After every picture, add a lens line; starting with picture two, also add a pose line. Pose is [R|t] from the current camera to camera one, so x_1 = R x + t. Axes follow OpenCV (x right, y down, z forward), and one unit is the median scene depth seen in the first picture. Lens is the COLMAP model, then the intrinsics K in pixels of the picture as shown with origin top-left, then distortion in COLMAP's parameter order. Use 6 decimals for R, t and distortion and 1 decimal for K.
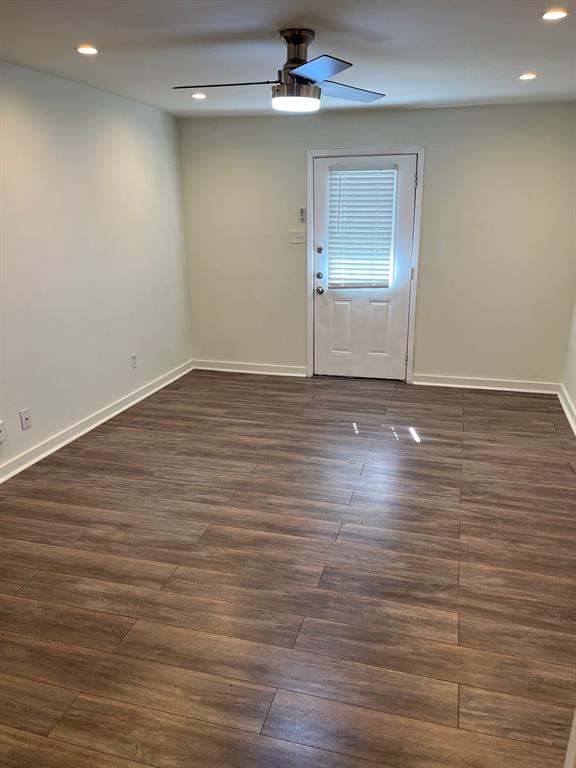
lens RADIAL K [[586.1, 0, 295.8], [0, 586.1, 384.6], [0, 0, 1]] dist [0.049394, -0.045915]
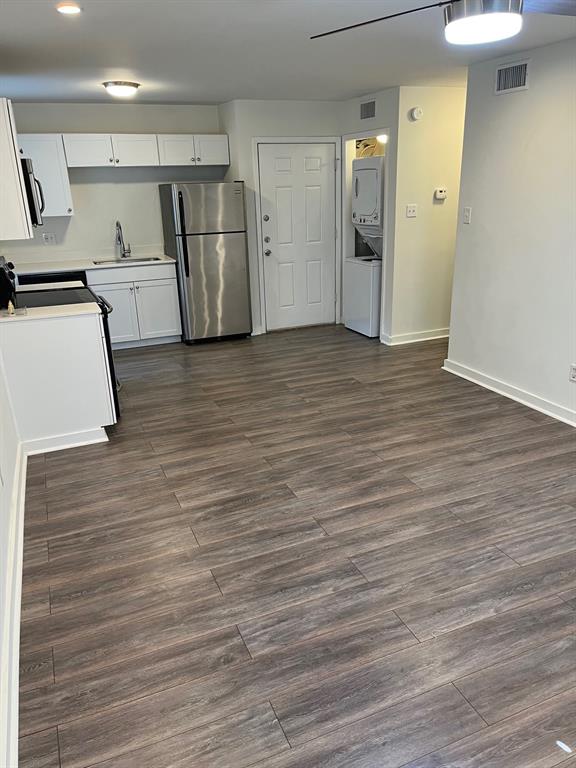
lens RADIAL K [[586.1, 0, 293.4], [0, 586.1, 387.7], [0, 0, 1]] dist [0.049394, -0.045915]
pose [[-0.781953, 0.231512, -0.578750, 0.659882], [-0.157868, 0.824646, 0.543173, -0.490718], [0.603015, 0.516102, -0.608286, 1.541314]]
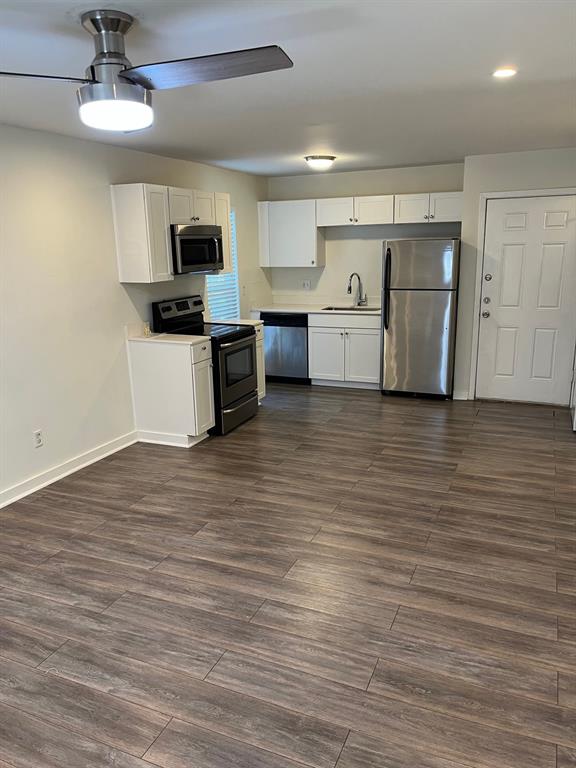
lens RADIAL K [[586.1, 0, 289.7], [0, 586.1, 382.1], [0, 0, 1]] dist [0.049394, -0.045915]
pose [[-0.990140, -0.009290, 0.139776, -0.311153], [0.064086, 0.857223, 0.510942, -0.571799], [-0.124566, 0.514862, -0.848175, 1.800305]]
